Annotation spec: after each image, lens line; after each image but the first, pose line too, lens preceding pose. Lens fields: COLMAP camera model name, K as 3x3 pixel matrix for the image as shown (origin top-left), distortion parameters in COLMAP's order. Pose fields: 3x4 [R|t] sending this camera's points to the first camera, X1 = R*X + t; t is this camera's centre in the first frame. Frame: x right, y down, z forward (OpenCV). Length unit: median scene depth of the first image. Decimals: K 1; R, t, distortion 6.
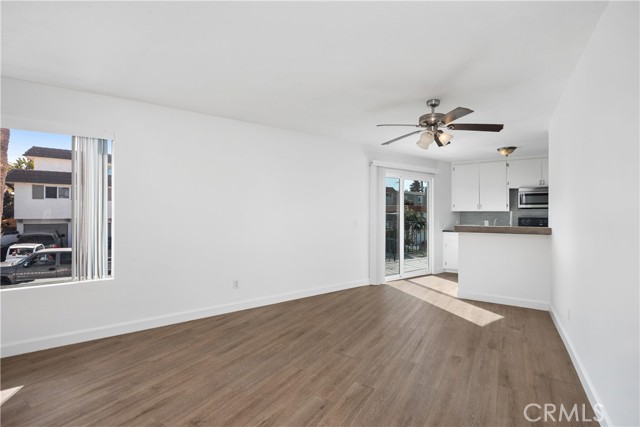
lens RADIAL K [[294.0, 0, 321.9], [0, 294.0, 212.8], [0, 0, 1]] dist [0.003280, 0.000330]
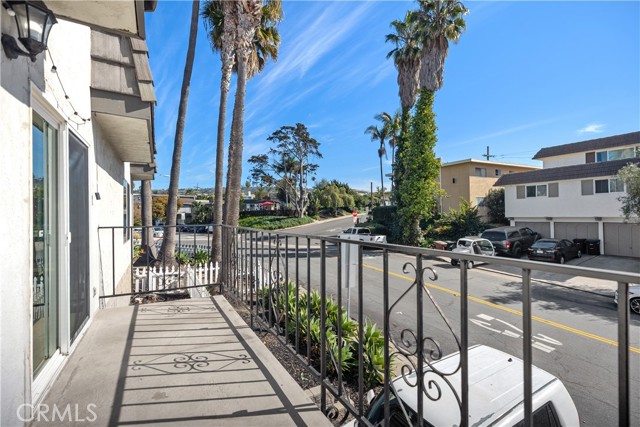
lens RADIAL K [[289.2, 0, 321.5], [0, 289.2, 215.0], [0, 0, 1]] dist [0.001398, -0.000202]
pose [[-0.108334, 0.002603, -0.994111, 1.181013], [0.014204, 0.999899, 0.001070, 0.014607], [0.994013, -0.014004, -0.108360, 2.526274]]
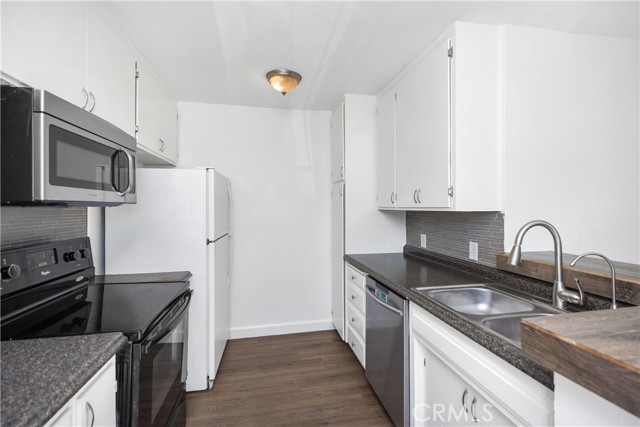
lens RADIAL K [[288.2, 0, 318.2], [0, 288.2, 206.0], [0, 0, 1]] dist [0.004603, 0.000175]
pose [[-0.680169, 0.002166, 0.733052, 0.757857], [-0.000572, 0.999994, -0.003486, -0.024392], [-0.733055, -0.002791, -0.680163, 1.772465]]
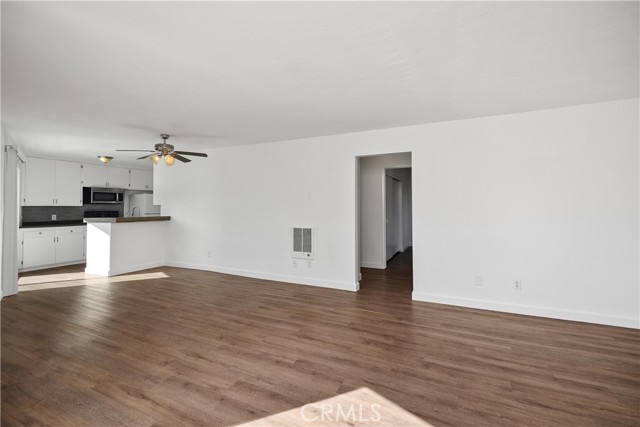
lens RADIAL K [[288.9, 0, 318.6], [0, 288.9, 200.5], [0, 0, 1]] dist [0.004292, 0.000317]
pose [[-0.110418, 0.020736, 0.993669, -1.127264], [-0.001381, 0.999778, -0.021017, -0.008153], [-0.993884, -0.003693, -0.110365, 0.346376]]
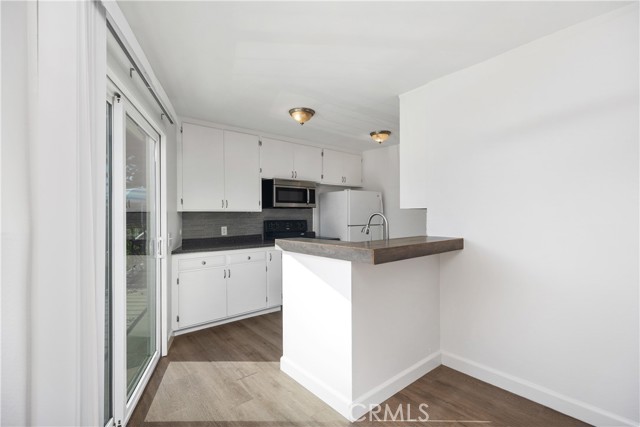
lens RADIAL K [[289.2, 0, 321.5], [0, 289.2, 215.0], [0, 0, 1]] dist [0.001398, -0.000202]
pose [[0.310786, -0.006588, 0.950457, 0.081719], [0.001079, 0.999978, 0.006579, -0.003904], [-0.950479, -0.001019, 0.310787, 1.206315]]
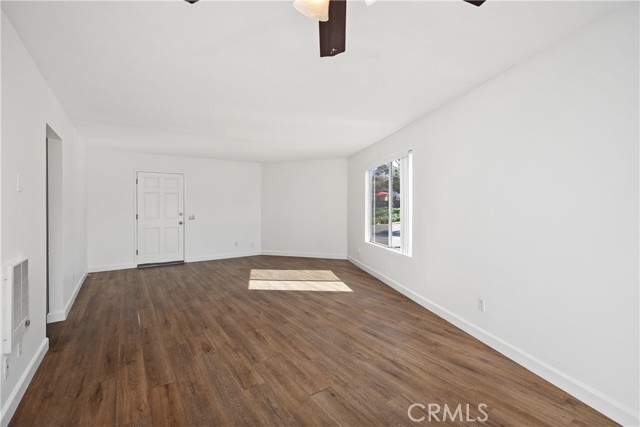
lens RADIAL K [[288.2, 0, 318.2], [0, 288.2, 206.0], [0, 0, 1]] dist [0.004603, 0.000175]
pose [[-0.405304, -0.001516, -0.914181, 0.616043], [0.003195, 0.999990, -0.003075, -0.007659], [0.914176, -0.004167, -0.405295, 1.037827]]
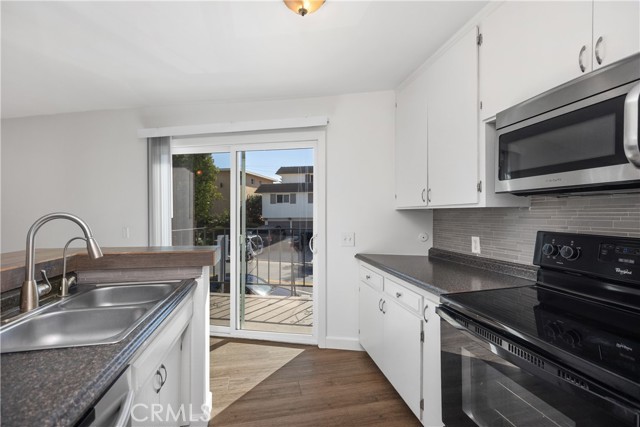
lens RADIAL K [[289.2, 0, 321.5], [0, 289.2, 215.0], [0, 0, 1]] dist [0.001398, -0.000202]
pose [[0.697495, -0.001222, -0.716589, 1.315434], [0.009307, 0.999930, 0.007353, -0.003257], [0.716530, -0.011798, 0.697457, 1.284650]]
